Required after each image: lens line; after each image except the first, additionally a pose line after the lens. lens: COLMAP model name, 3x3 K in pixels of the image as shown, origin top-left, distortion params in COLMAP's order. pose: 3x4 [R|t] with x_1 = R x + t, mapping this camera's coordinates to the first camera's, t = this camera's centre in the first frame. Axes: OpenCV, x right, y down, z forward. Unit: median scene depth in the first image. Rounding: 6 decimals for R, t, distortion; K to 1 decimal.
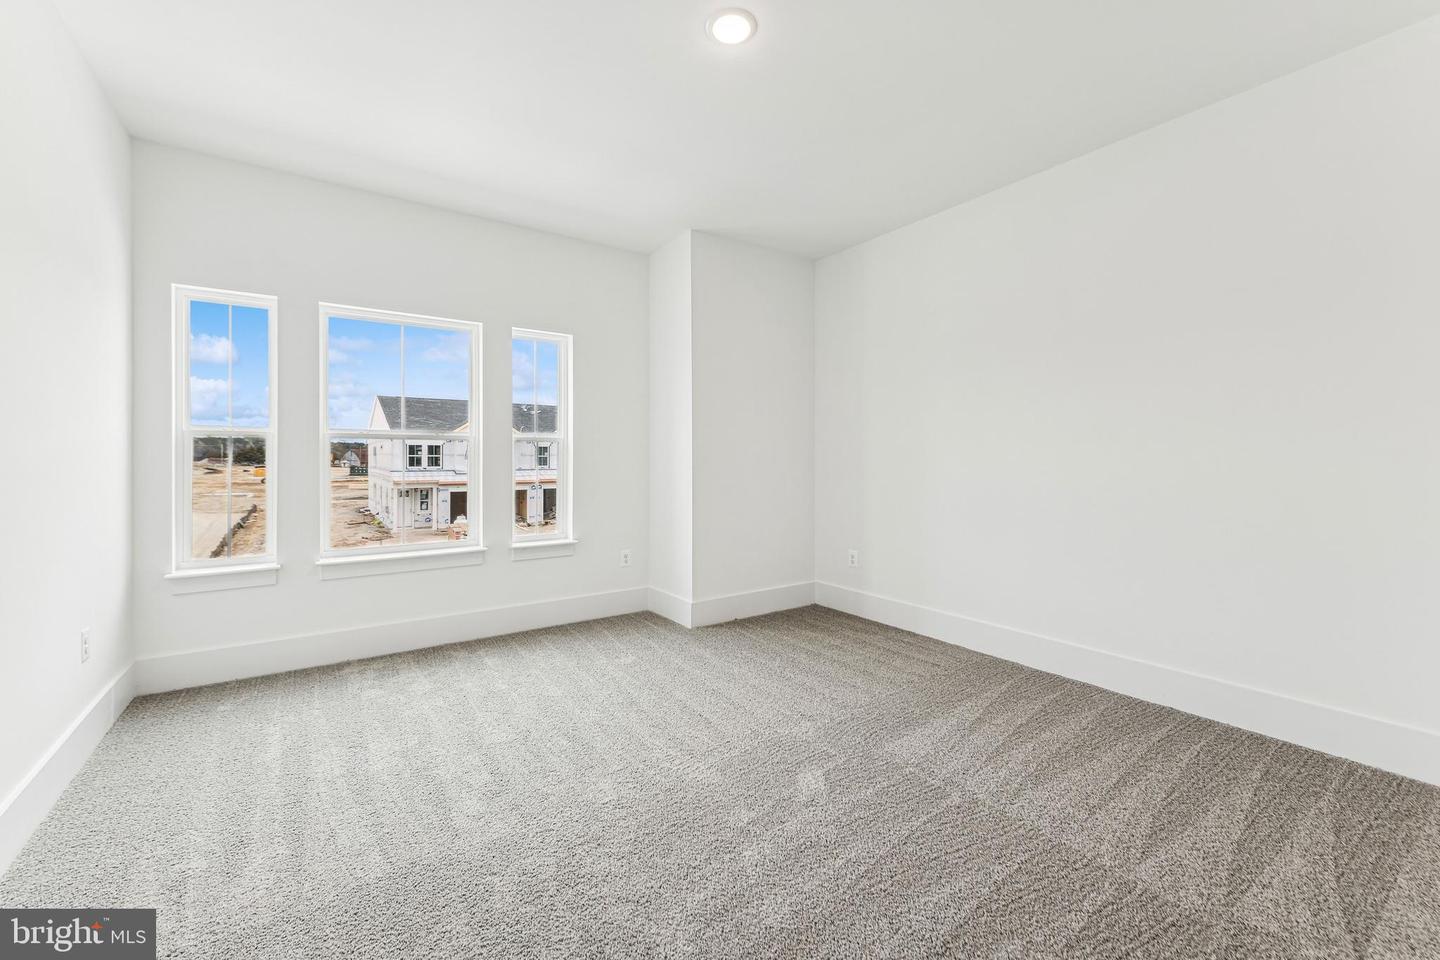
lens RADIAL K [[573.4, 0, 718.7], [0, 573.4, 456.4], [0, 0, 1]] dist [-0.001381, -0.000529]
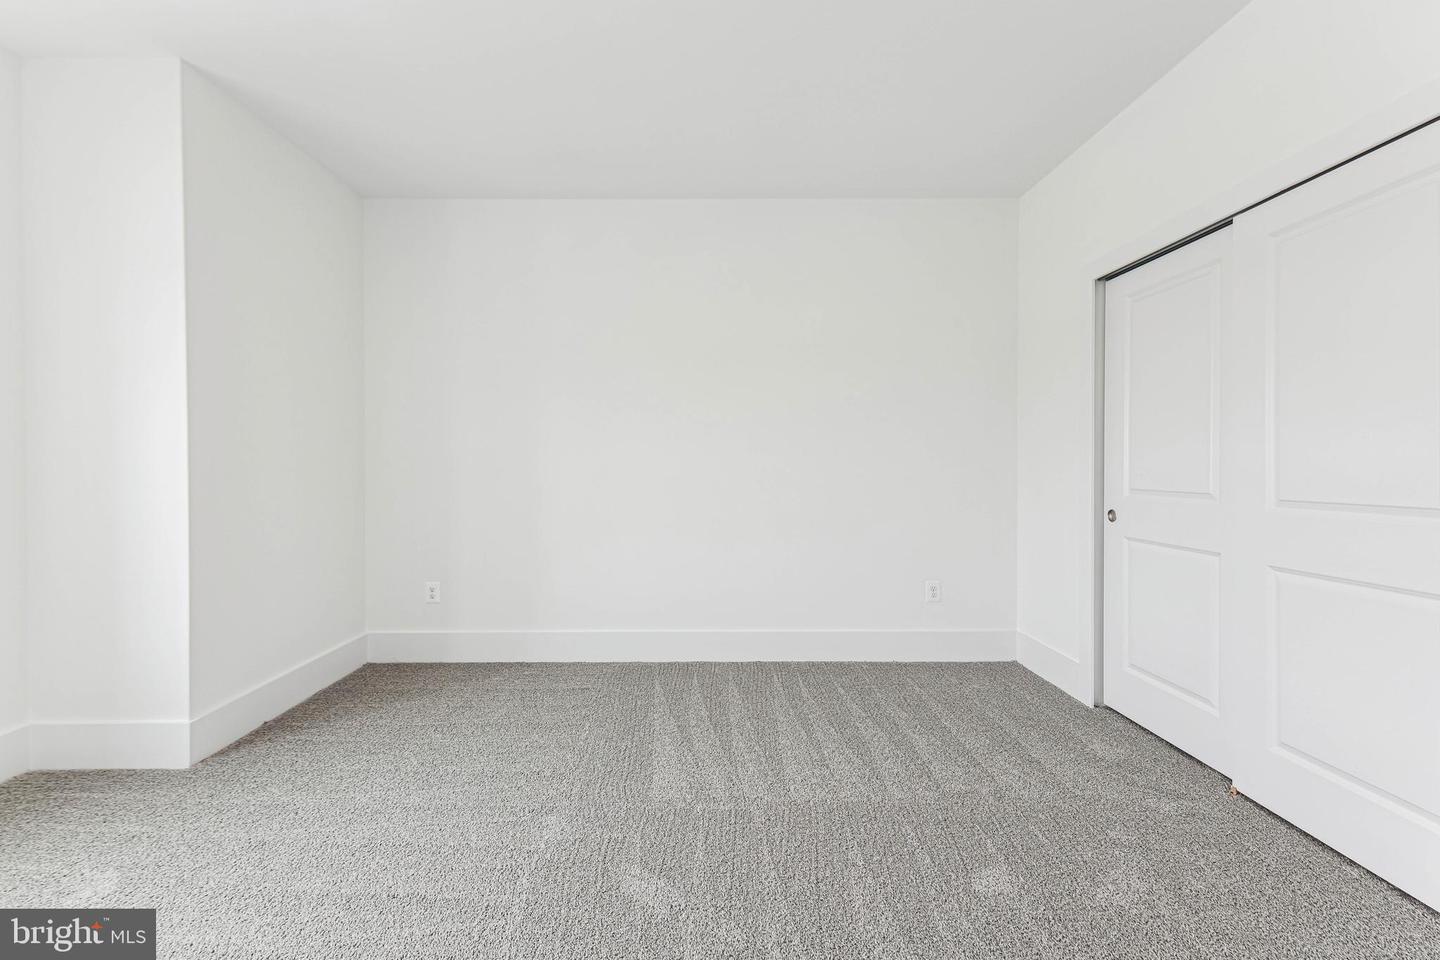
lens RADIAL K [[574.0, 0, 716.8], [0, 574.0, 471.7], [0, 0, 1]] dist [0.001513, -0.000083]
pose [[0.572949, -0.013025, 0.819488, -0.273030], [0.001798, 0.999891, 0.014635, 0.001046], [-0.819589, -0.006912, 0.572910, 0.324317]]
